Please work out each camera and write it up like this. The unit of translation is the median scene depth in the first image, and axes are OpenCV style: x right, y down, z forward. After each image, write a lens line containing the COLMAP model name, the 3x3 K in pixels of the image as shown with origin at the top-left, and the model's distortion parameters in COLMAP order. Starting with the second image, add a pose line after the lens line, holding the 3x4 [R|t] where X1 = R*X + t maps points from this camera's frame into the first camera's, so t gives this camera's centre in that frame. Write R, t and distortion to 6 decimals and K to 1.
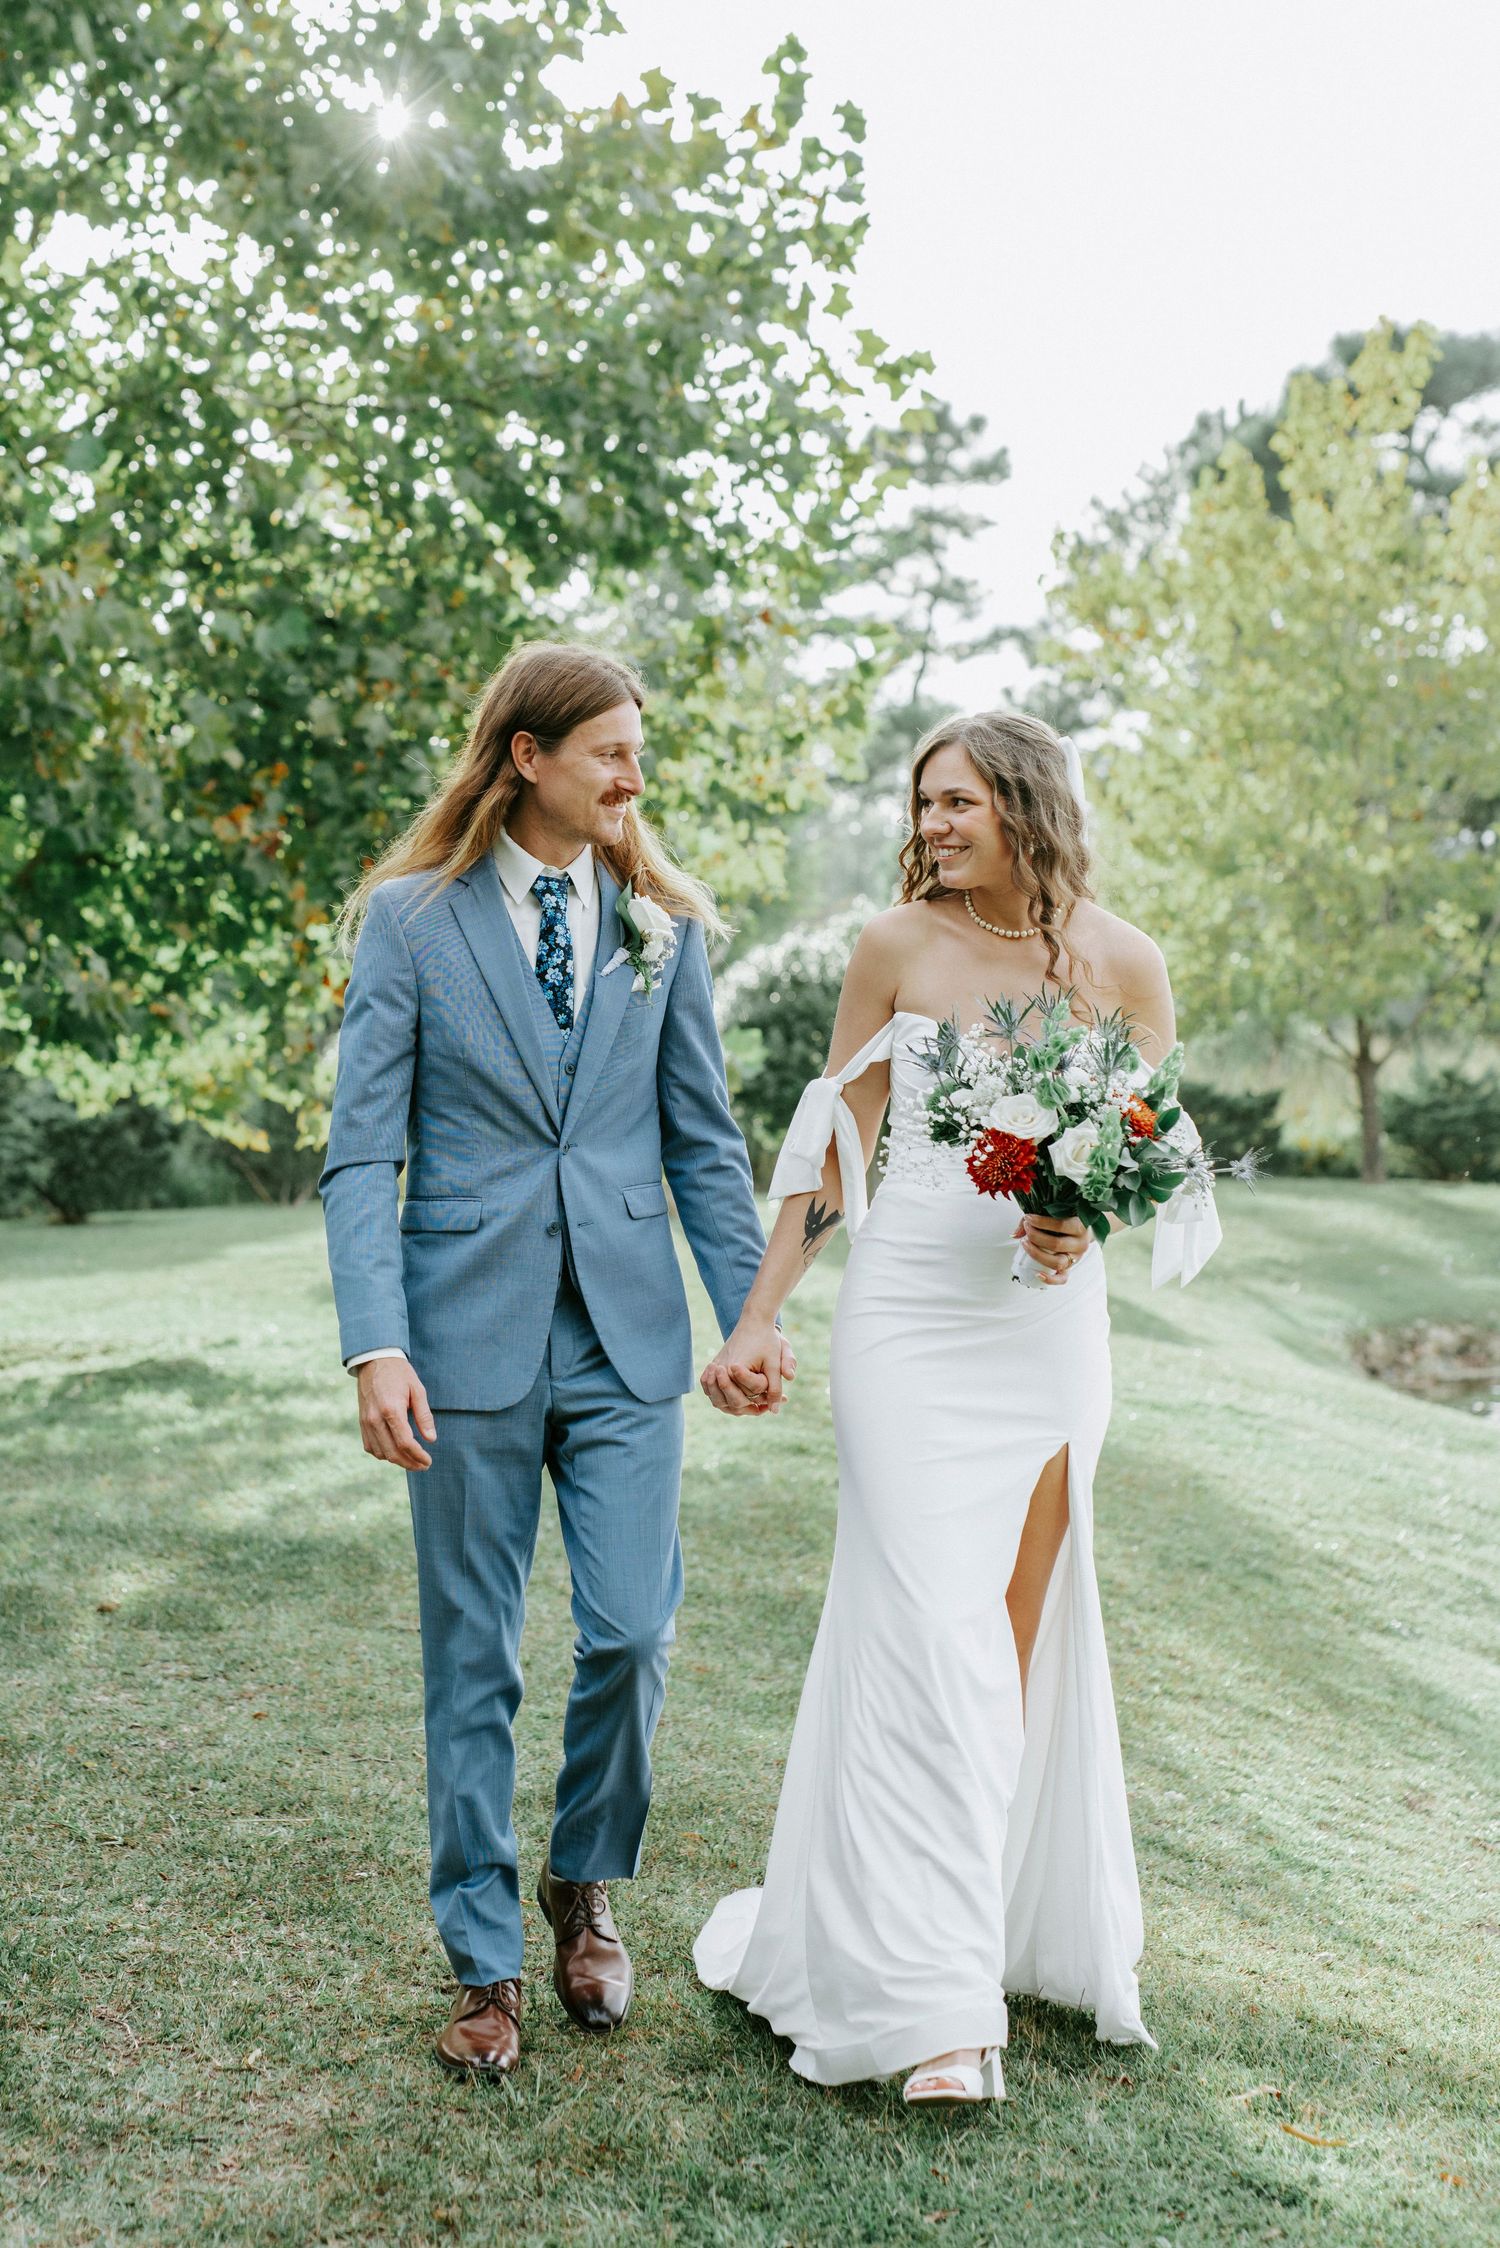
lens RADIAL K [[3232.3, 0, 700.9], [0, 3232.3, 1229.7], [0, 0, 1]] dist [0.002667, -0.120546]
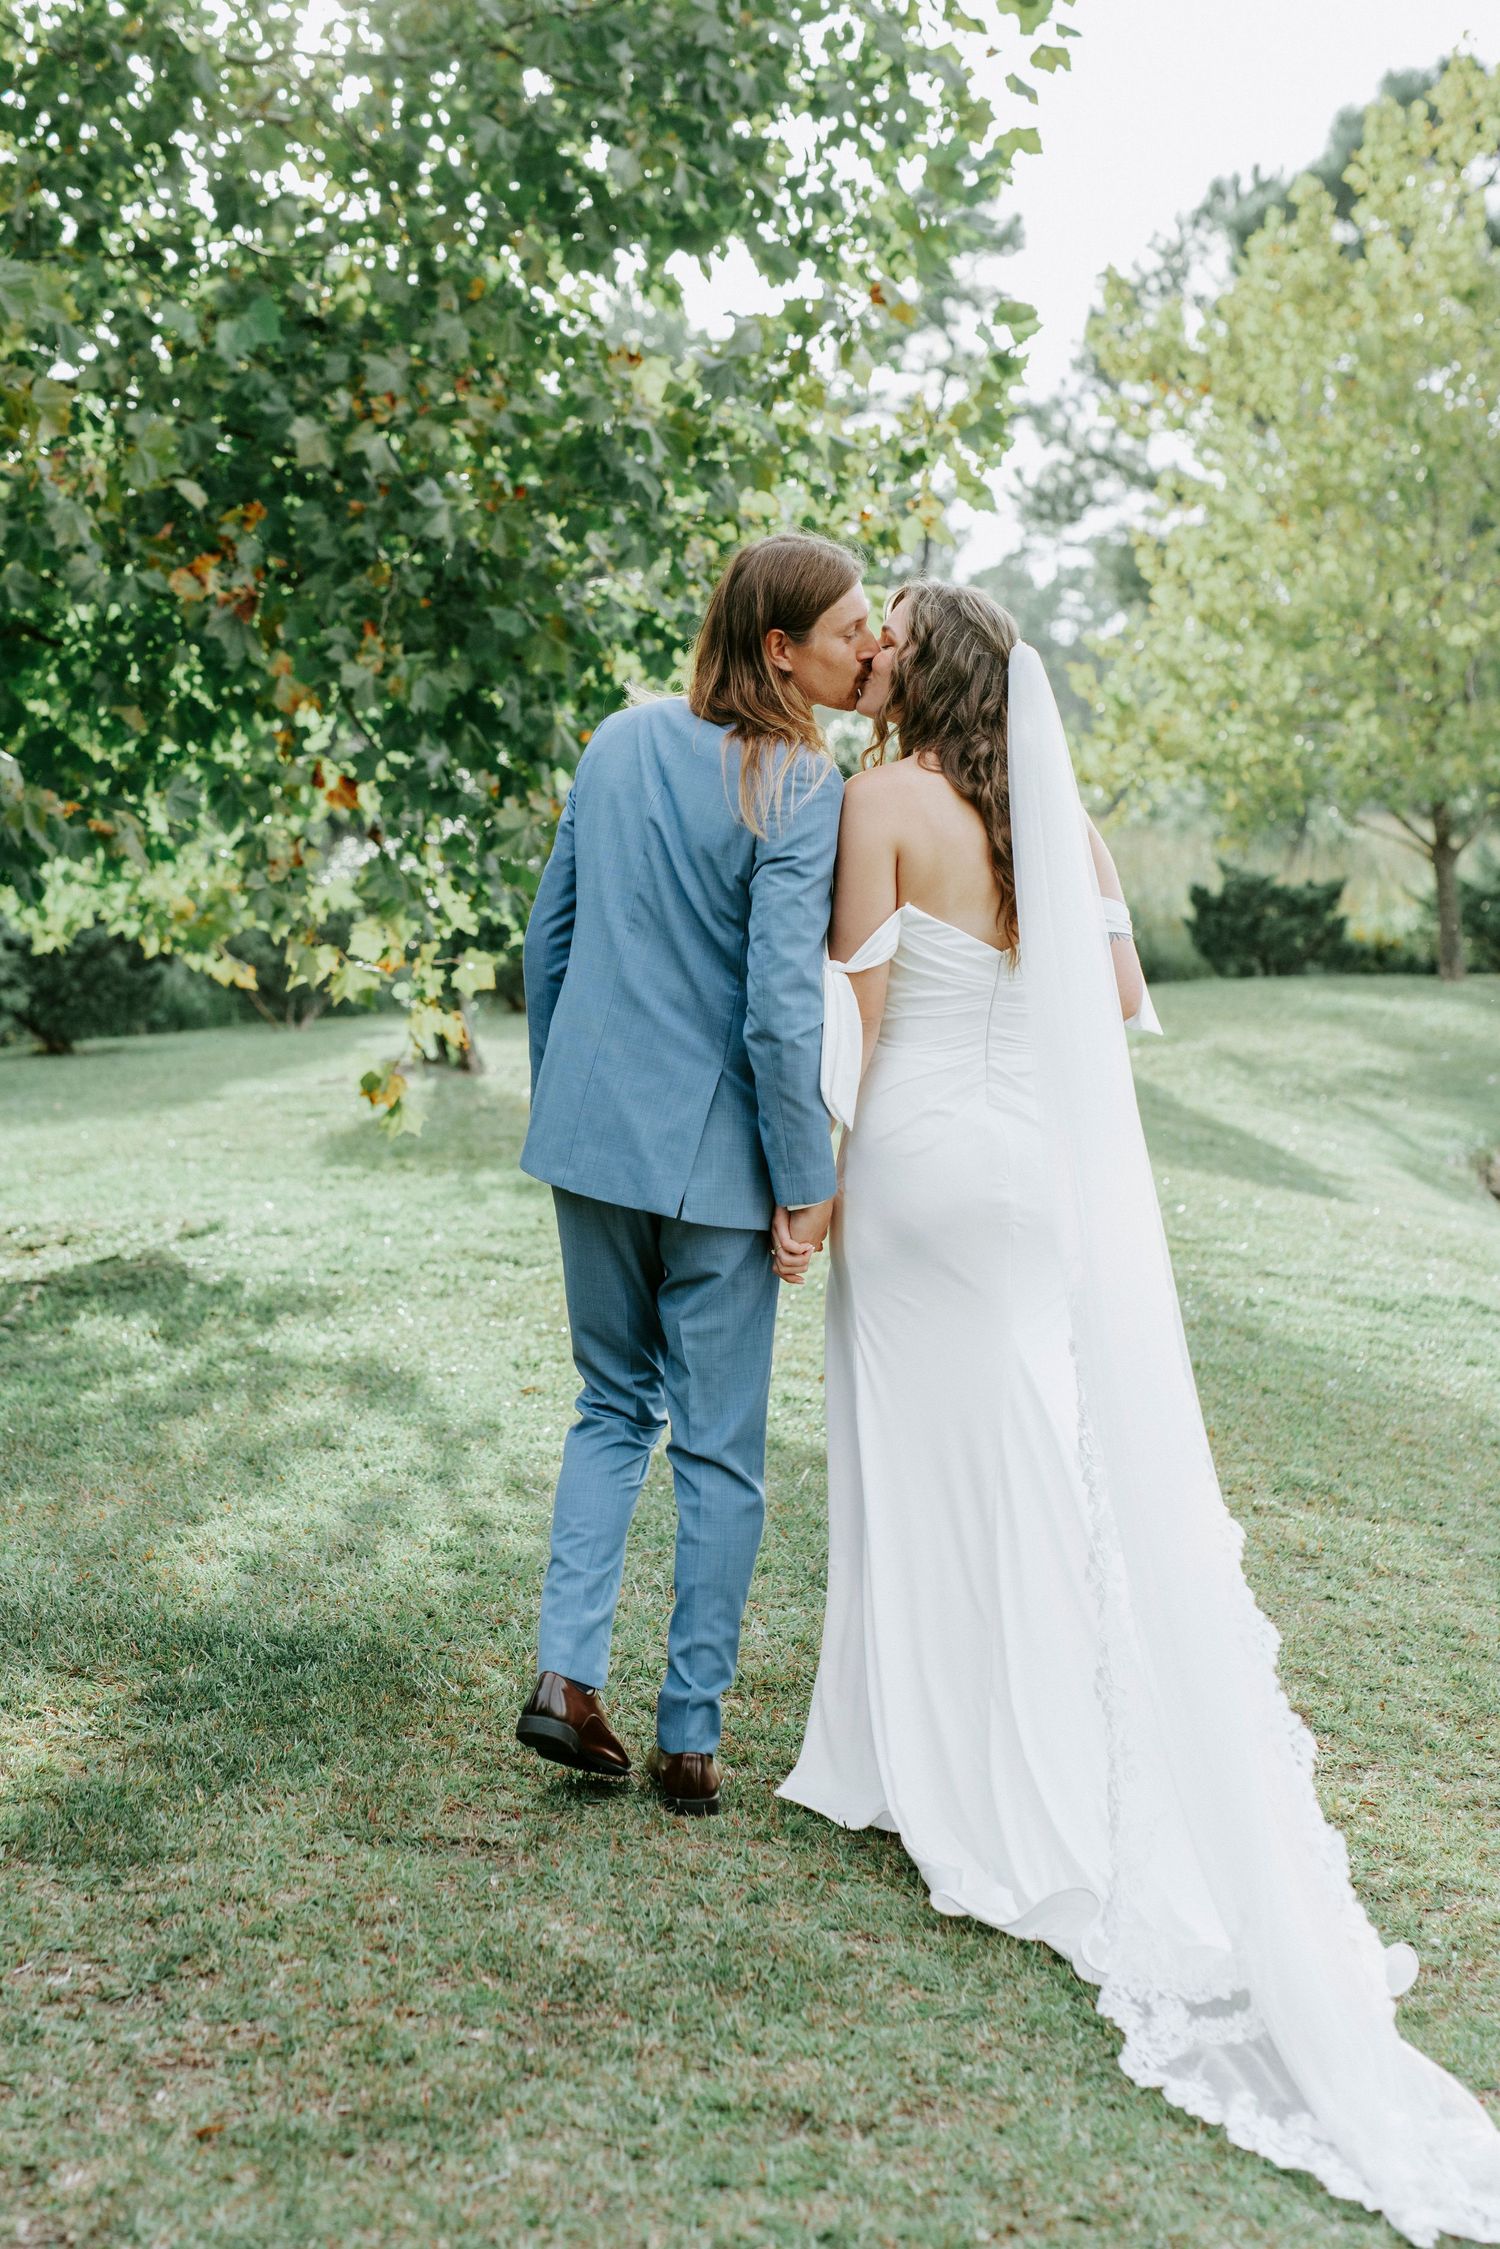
lens RADIAL K [[3233.7, 0, 700.9], [0, 3233.7, 1230.2], [0, 0, 1]] dist [0.002667, -0.120546]
pose [[0.999849, -0.016563, -0.005190, -0.020087], [0.016859, 0.997854, 0.063278, -0.015521], [0.004131, -0.063356, 0.997982, 0.196297]]
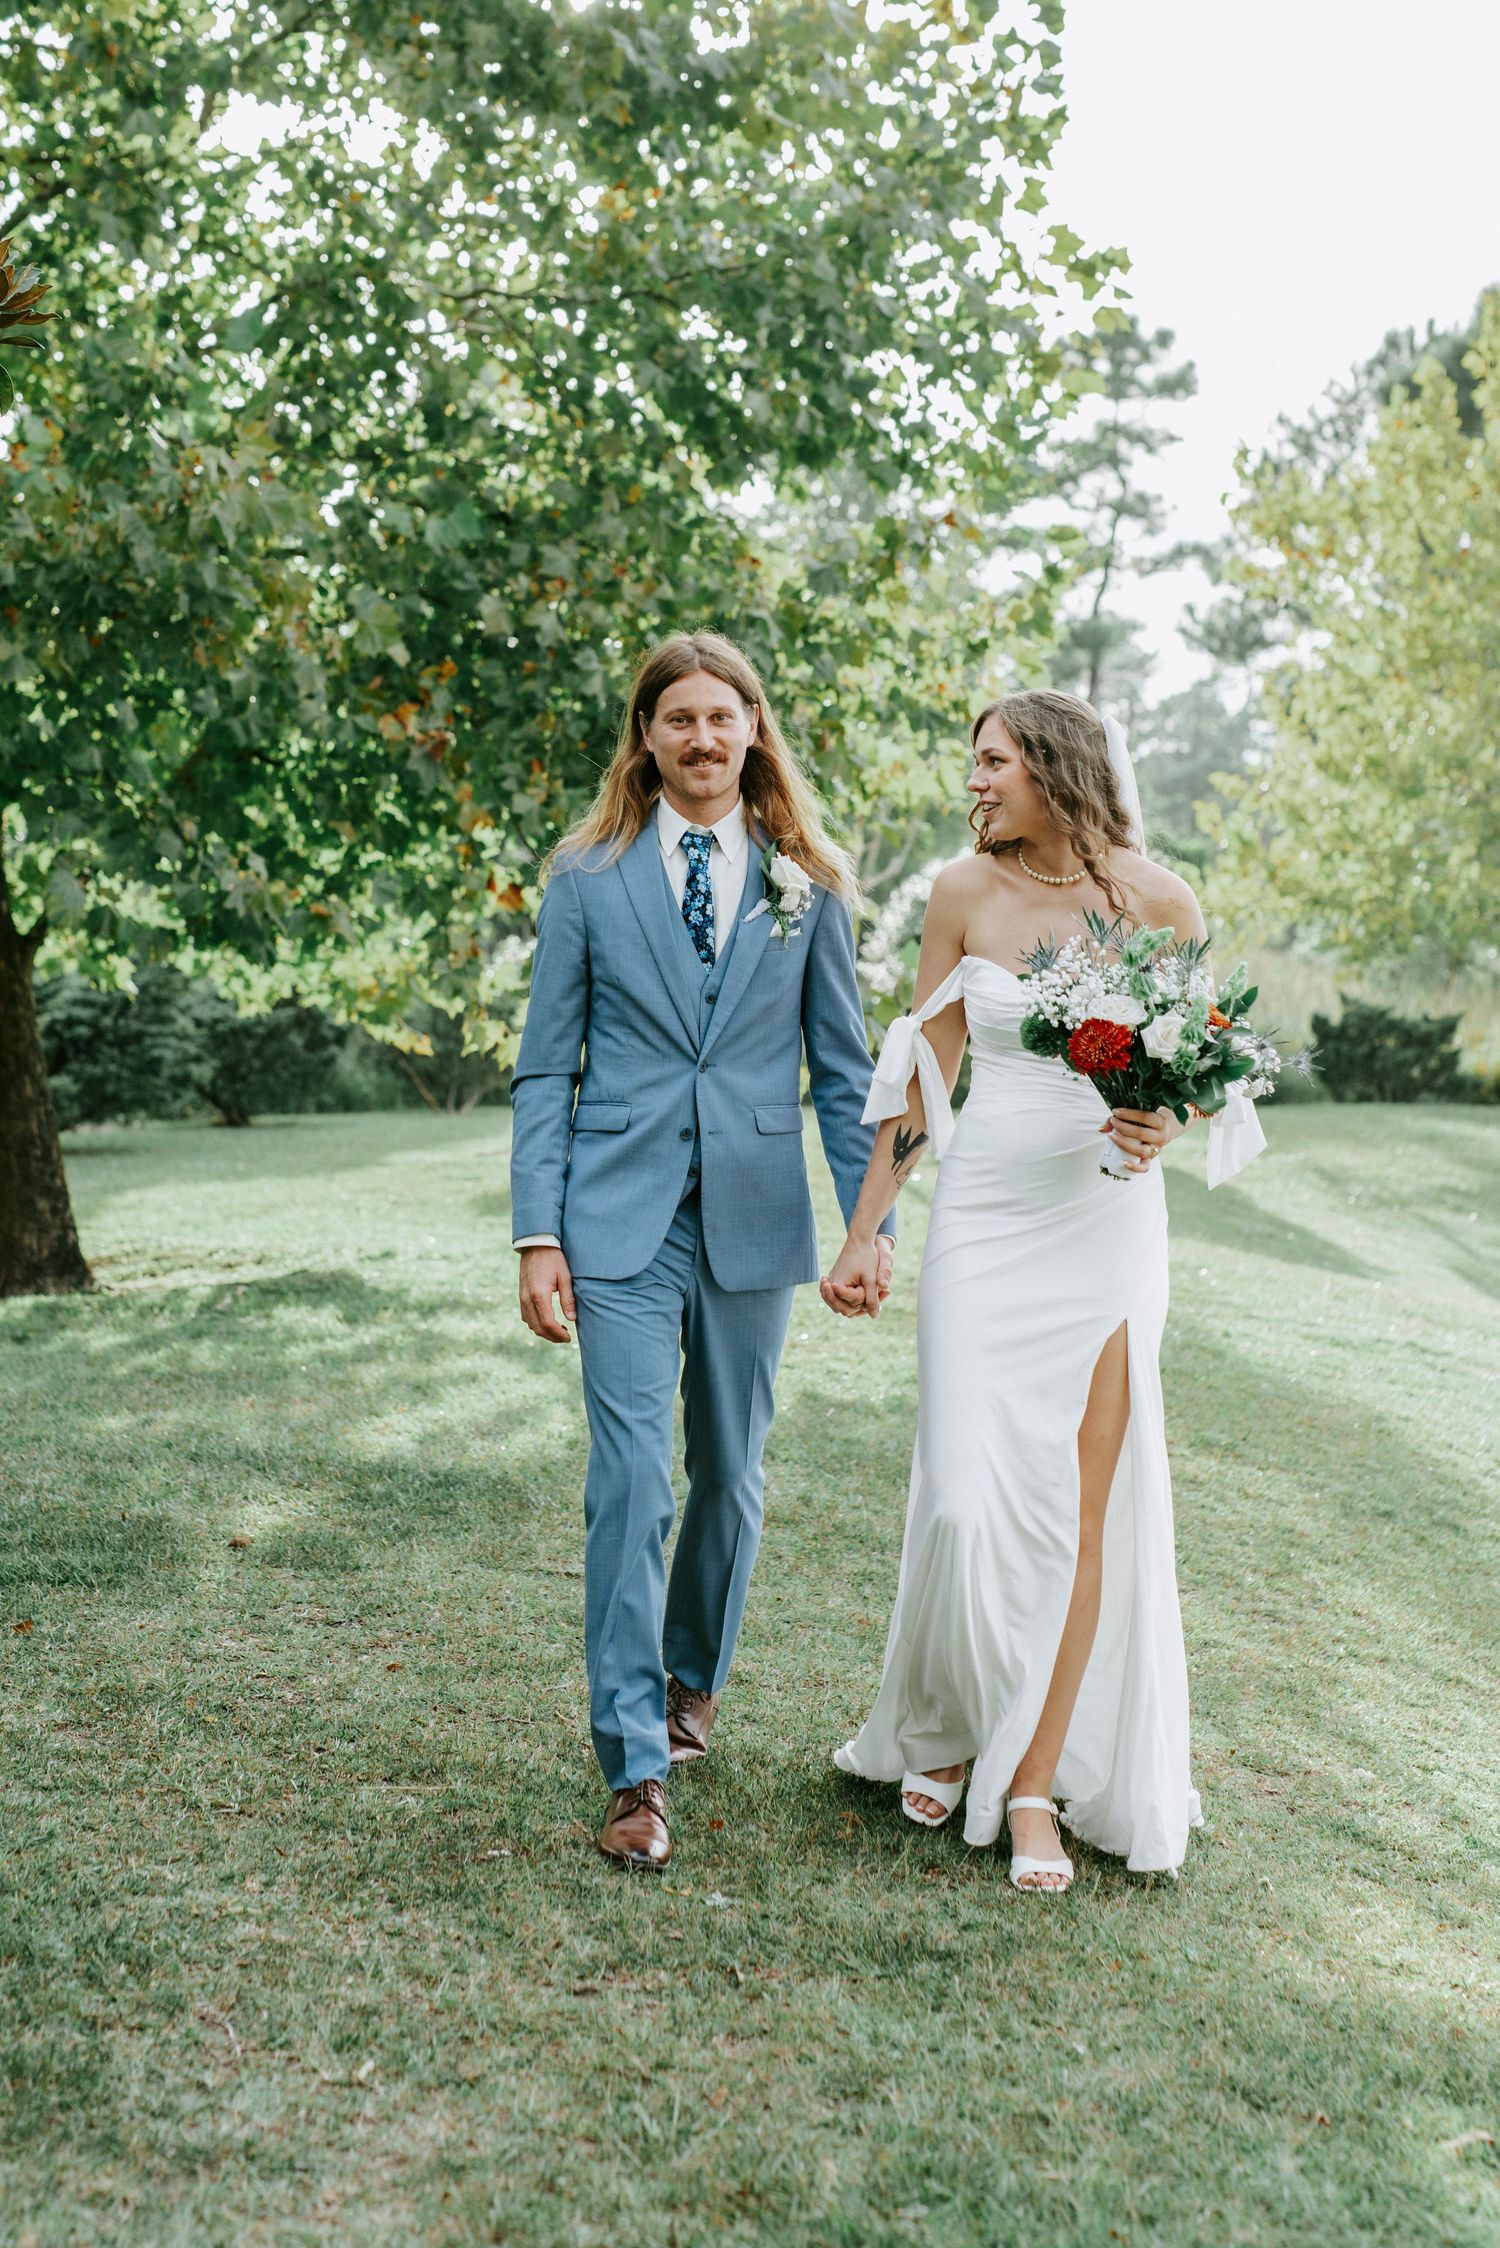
lens RADIAL K [[3238.6, 0, 852.9], [0, 3238.6, 1171.7], [0, 0, 1]] dist [-0.012044, -0.116794]
pose [[0.999773, 0.020658, -0.005199, -0.000364], [-0.020609, 0.999743, 0.009413, -0.002429], [0.005392, -0.009304, 0.999942, 0.024935]]
